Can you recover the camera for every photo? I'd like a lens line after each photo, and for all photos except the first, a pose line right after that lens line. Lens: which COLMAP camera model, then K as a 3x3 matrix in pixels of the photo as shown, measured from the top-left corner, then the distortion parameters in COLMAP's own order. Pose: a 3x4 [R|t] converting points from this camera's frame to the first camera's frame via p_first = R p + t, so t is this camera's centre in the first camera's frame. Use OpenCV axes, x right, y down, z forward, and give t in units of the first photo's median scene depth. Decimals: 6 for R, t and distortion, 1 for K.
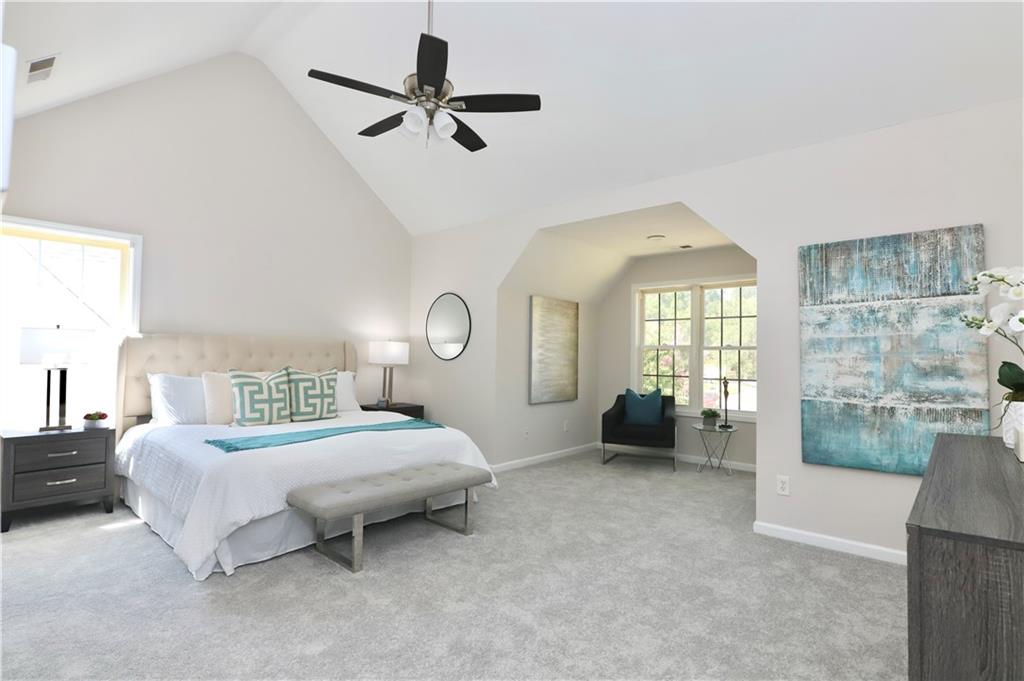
lens RADIAL K [[467.9, 0, 513.9], [0, 467.9, 343.6], [0, 0, 1]] dist [-0.008785, -0.000213]
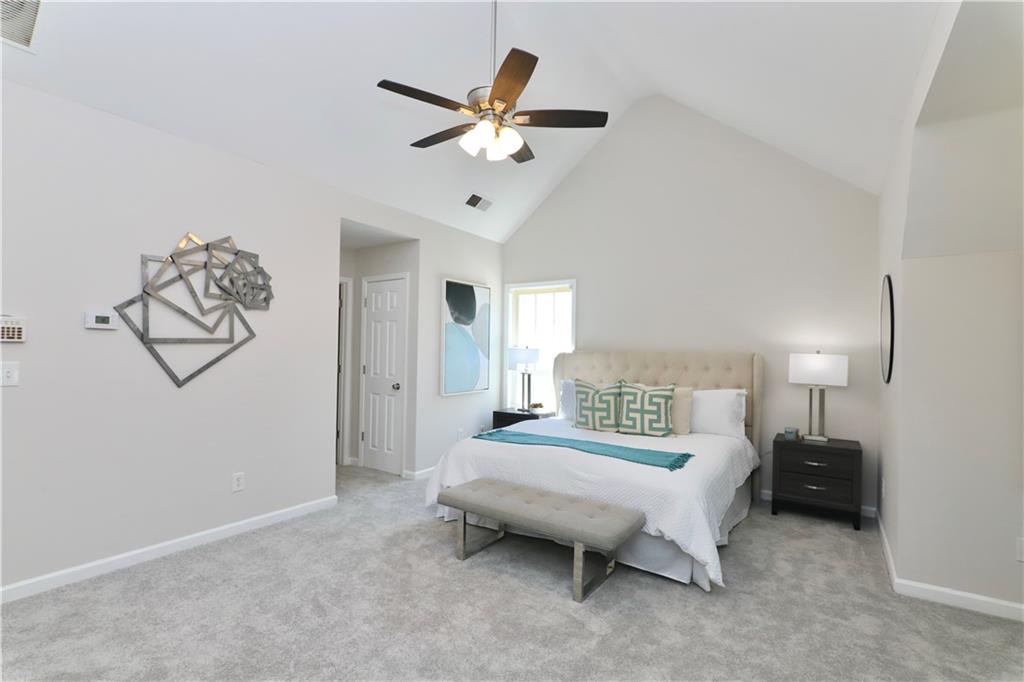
lens RADIAL K [[467.9, 0, 513.9], [0, 467.9, 344.1], [0, 0, 1]] dist [-0.008785, -0.000213]
pose [[0.161976, -0.026628, -0.986435, 0.525341], [0.007237, 0.999641, -0.025797, -0.005029], [0.986768, -0.002960, 0.162111, 0.594333]]
